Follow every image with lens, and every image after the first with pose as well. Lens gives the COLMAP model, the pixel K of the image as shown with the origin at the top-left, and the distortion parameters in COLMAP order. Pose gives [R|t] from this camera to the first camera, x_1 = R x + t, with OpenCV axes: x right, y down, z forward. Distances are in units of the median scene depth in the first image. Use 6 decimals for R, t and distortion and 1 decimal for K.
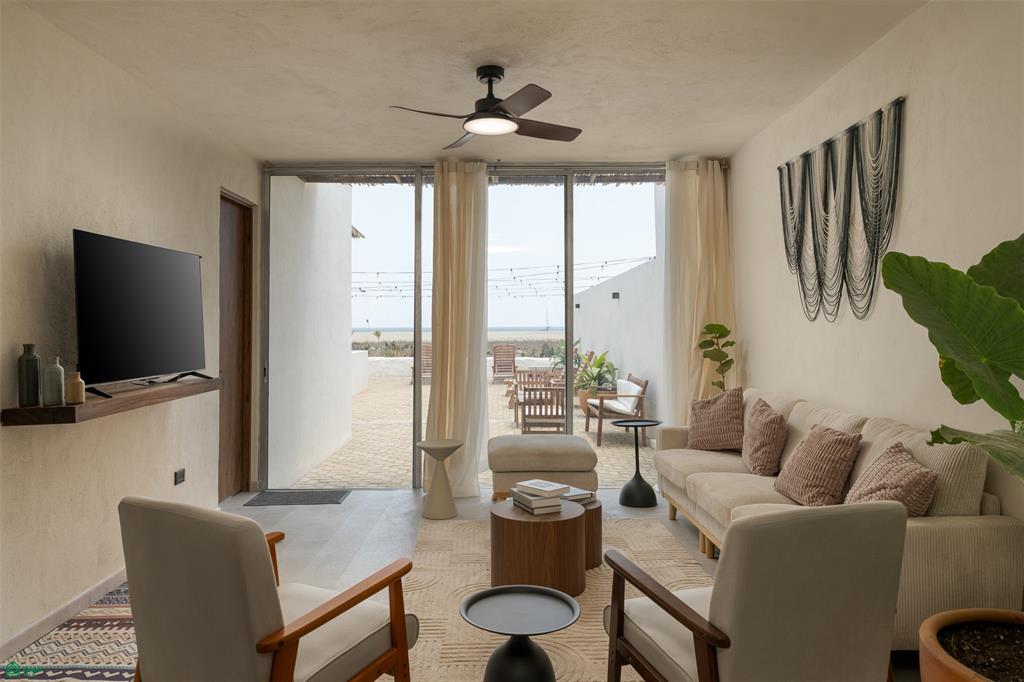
lens RADIAL K [[701.0, 0, 496.6], [0, 701.0, 299.0], [0, 0, 1]] dist [0.029557, 0.000070]
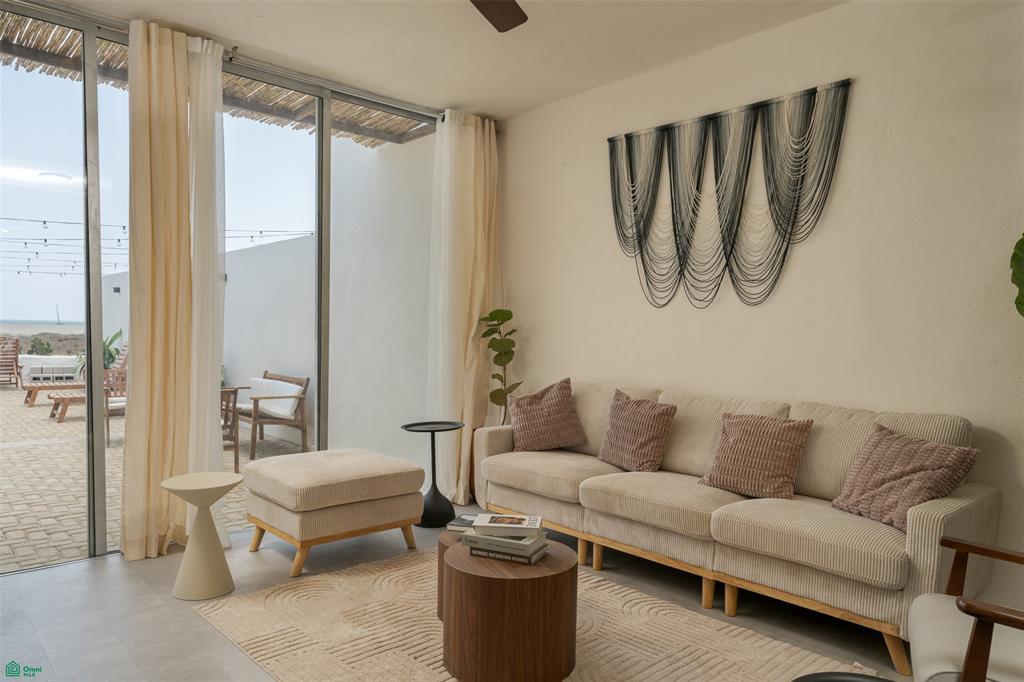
lens RADIAL K [[694.3, 0, 510.0], [0, 694.3, 380.0], [0, 0, 1]] dist [0.001634, 0.000018]
pose [[0.745914, -0.025886, 0.665539, -0.314739], [-0.051741, 0.993973, 0.096650, 0.045577], [-0.664029, -0.106529, 0.740079, 0.400879]]
